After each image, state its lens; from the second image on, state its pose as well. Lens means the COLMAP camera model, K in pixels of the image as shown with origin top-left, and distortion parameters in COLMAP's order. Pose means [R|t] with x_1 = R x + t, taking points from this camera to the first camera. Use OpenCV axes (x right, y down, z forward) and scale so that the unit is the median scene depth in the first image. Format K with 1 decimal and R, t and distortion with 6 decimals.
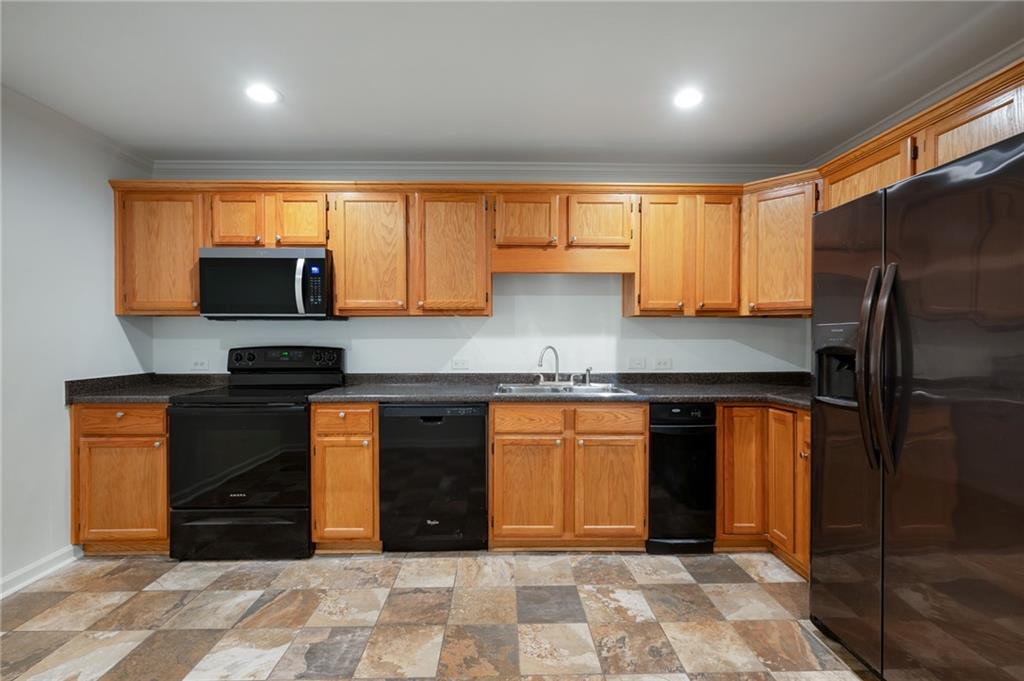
lens RADIAL K [[467.5, 0, 512.0], [0, 467.5, 340.5], [0, 0, 1]] dist [-0.000490, -0.000091]
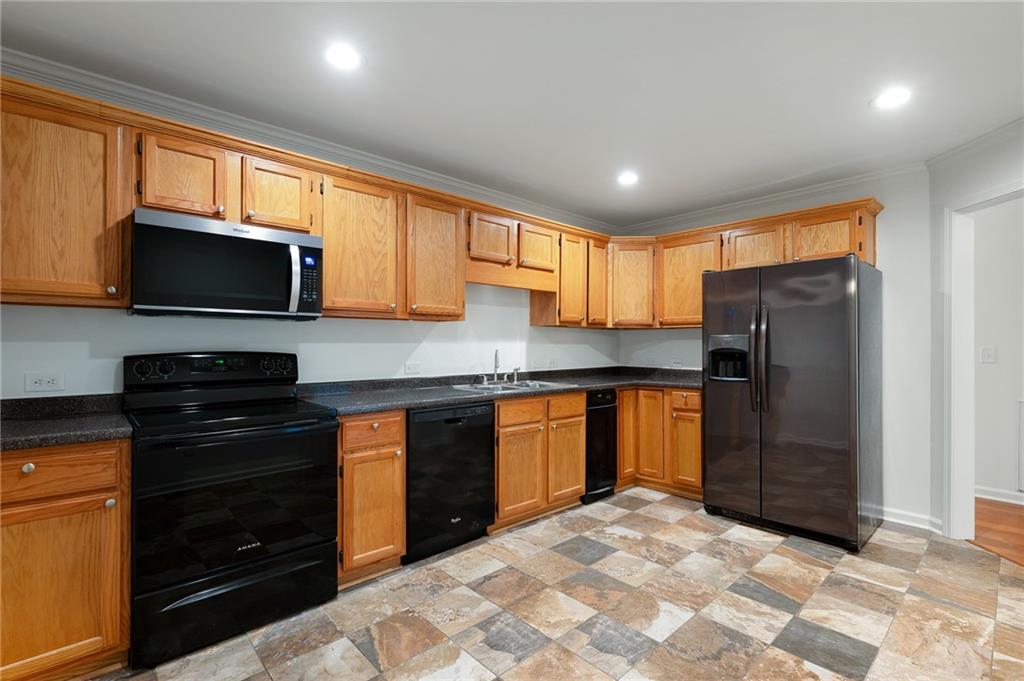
lens RADIAL K [[473.5, 0, 512.0], [0, 473.5, 340.5], [0, 0, 1]] dist [0.001805, 0.000377]
pose [[0.745032, 0.007414, 0.666987, -0.768643], [-0.000247, 0.999941, -0.010839, 0.001981], [-0.667028, 0.007911, 0.744990, 0.128553]]
